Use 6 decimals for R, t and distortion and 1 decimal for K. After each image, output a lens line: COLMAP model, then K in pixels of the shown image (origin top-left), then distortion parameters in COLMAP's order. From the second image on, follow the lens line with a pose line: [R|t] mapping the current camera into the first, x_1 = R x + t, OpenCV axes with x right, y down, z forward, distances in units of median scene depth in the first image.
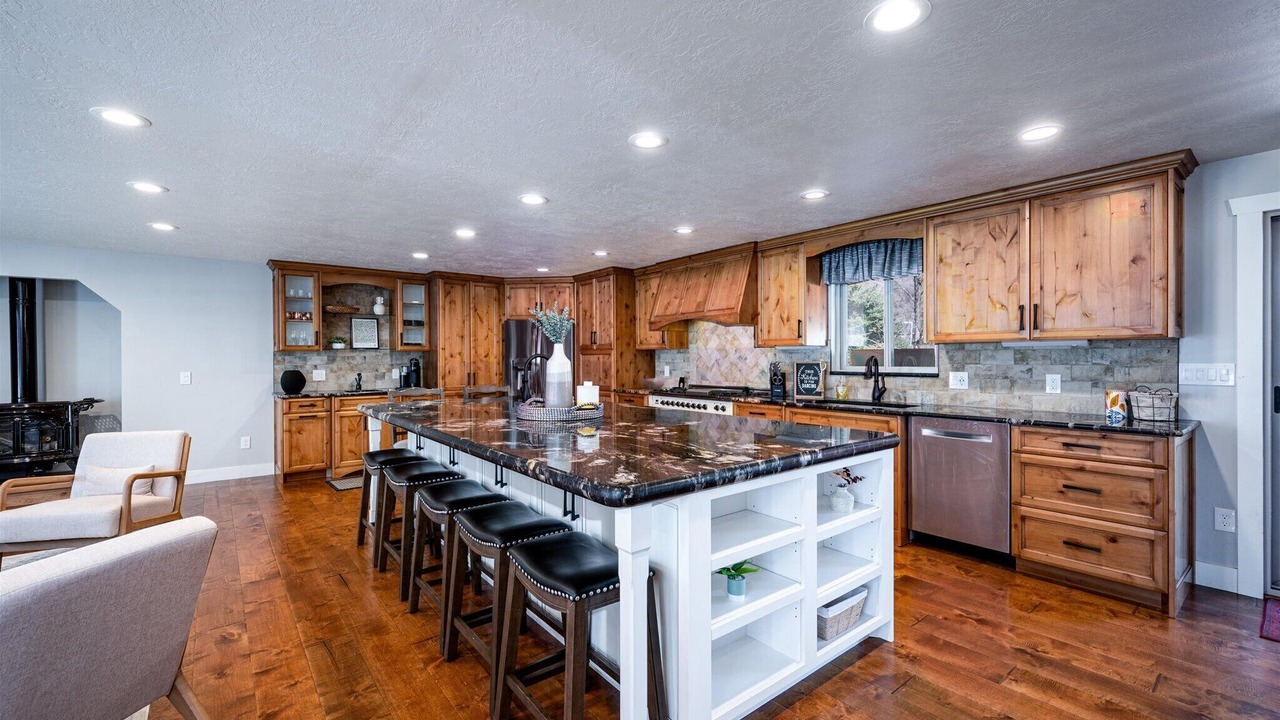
lens RADIAL K [[530.9, 0, 637.8], [0, 530.9, 359.2], [0, 0, 1]] dist [-0.000075, -0.000012]
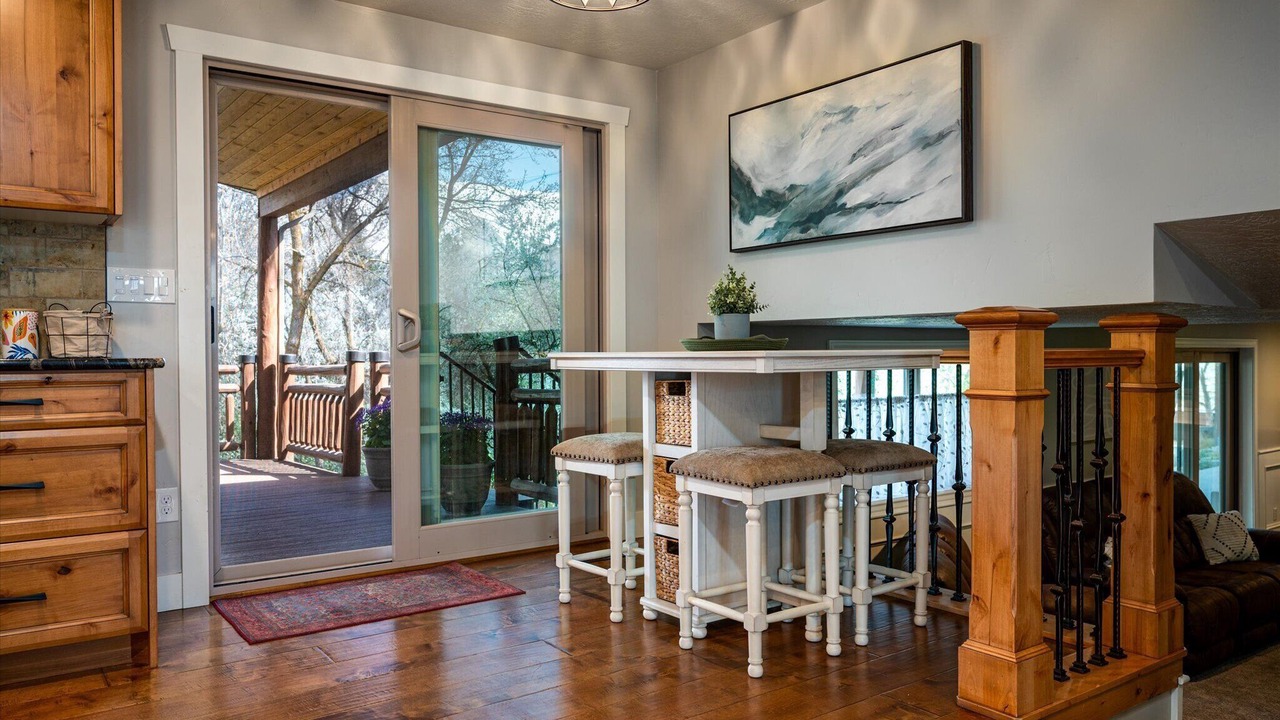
lens RADIAL K [[921.4, 0, 639.1], [0, 921.4, 358.0], [0, 0, 1]] dist [0.005472, 0.002381]
pose [[0.058820, -0.002661, 0.998265, -0.009153], [0.002346, 0.999994, 0.002527, 0.118963], [-0.998266, 0.002193, 0.058826, 0.345949]]
